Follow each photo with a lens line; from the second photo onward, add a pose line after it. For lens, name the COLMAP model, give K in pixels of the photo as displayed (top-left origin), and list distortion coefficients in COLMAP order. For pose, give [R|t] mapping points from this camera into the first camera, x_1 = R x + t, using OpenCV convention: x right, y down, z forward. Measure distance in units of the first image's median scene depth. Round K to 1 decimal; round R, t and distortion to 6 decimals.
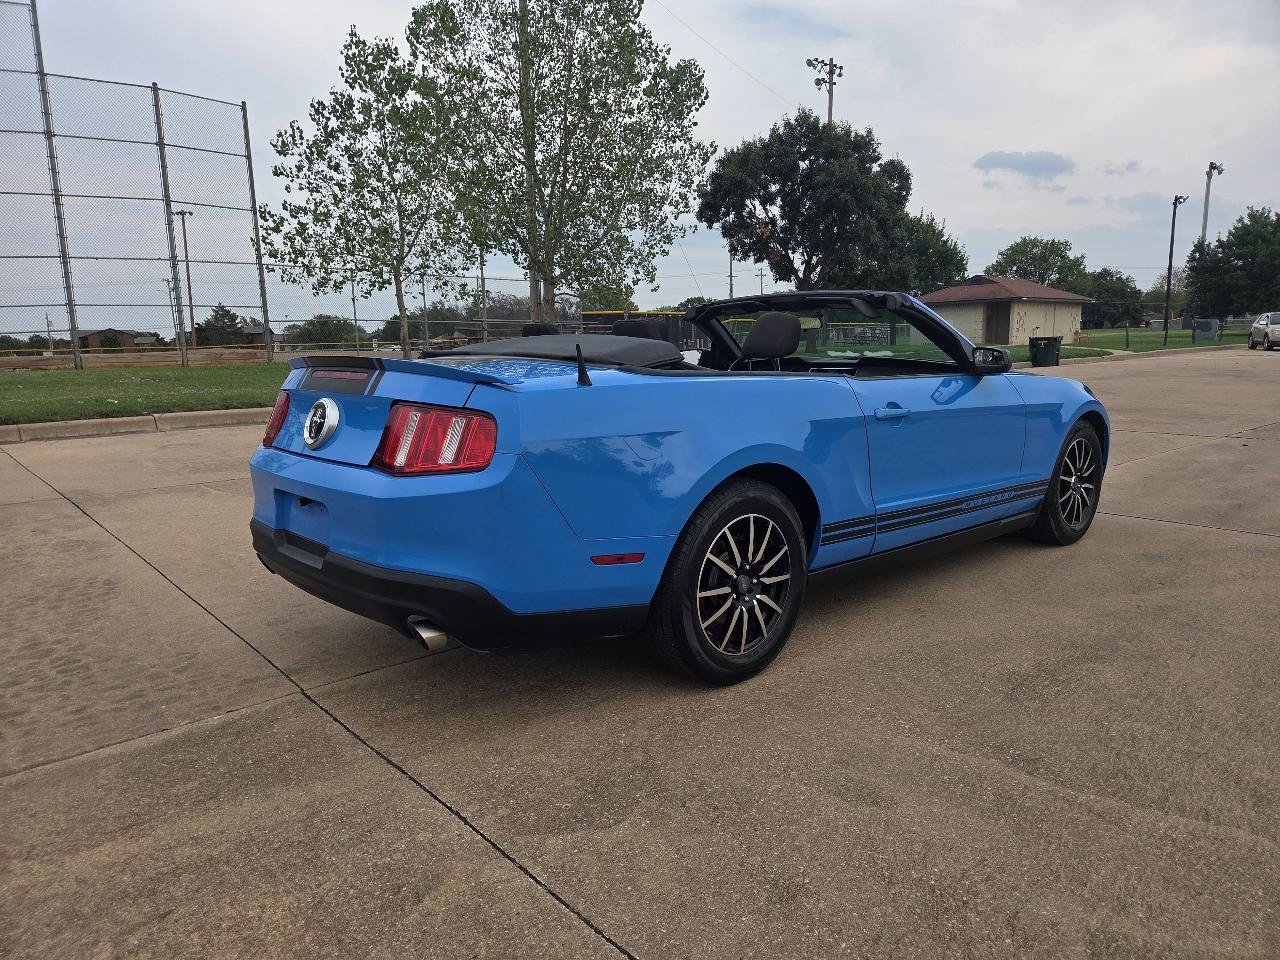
lens RADIAL K [[859.2, 0, 644.5], [0, 859.2, 492.8], [0, 0, 1]] dist [0.074594, -0.071256]
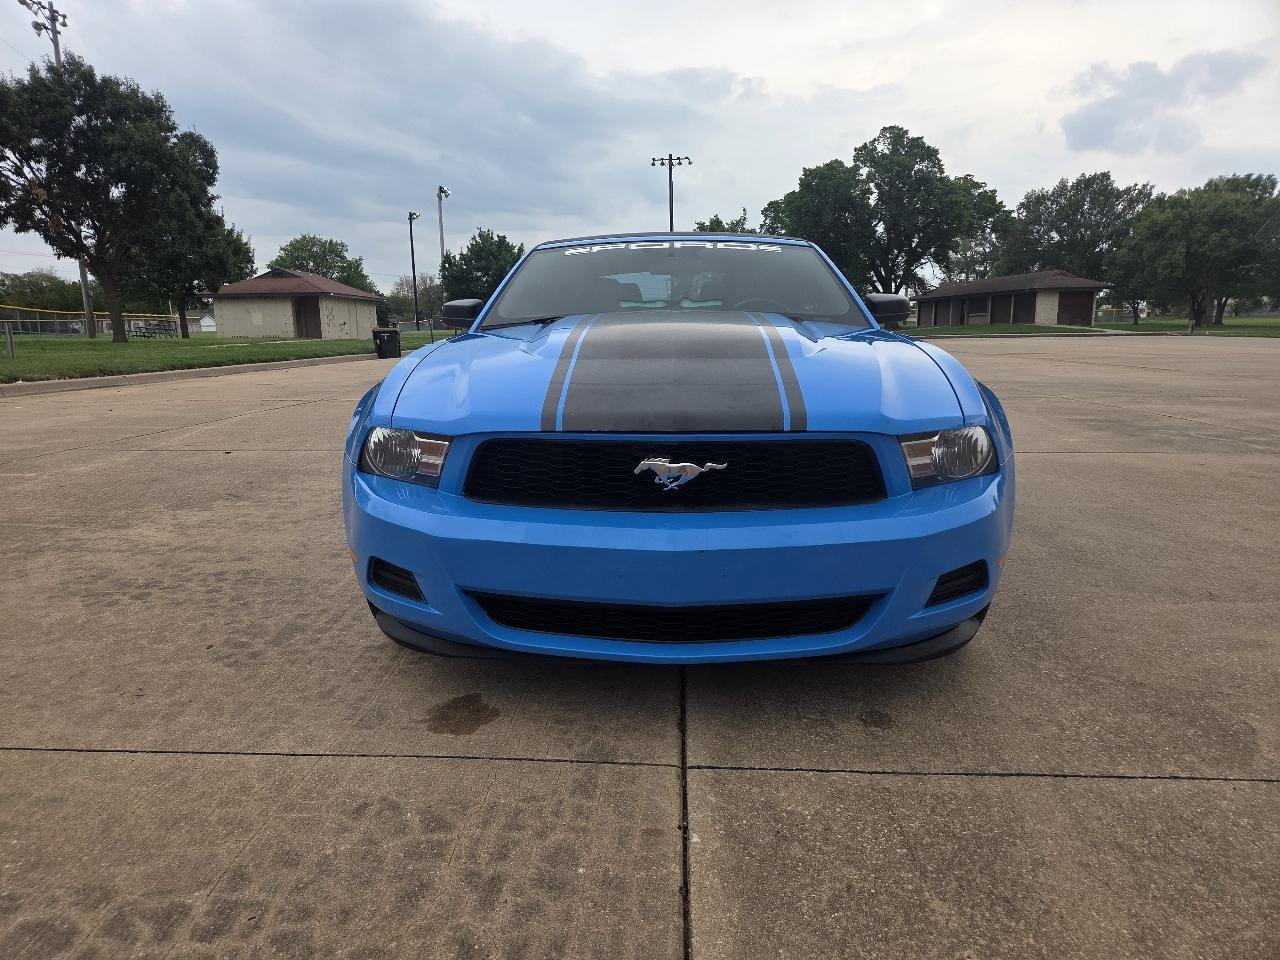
lens RADIAL K [[848.9, 0, 637.0], [0, 848.9, 493.0], [0, 0, 1]] dist [0.060841, -0.051777]
pose [[0.696374, -0.126180, 0.706499, -0.119954], [0.123201, 0.990827, 0.055525, -0.002595], [-0.707025, 0.048375, 0.705532, 0.078736]]
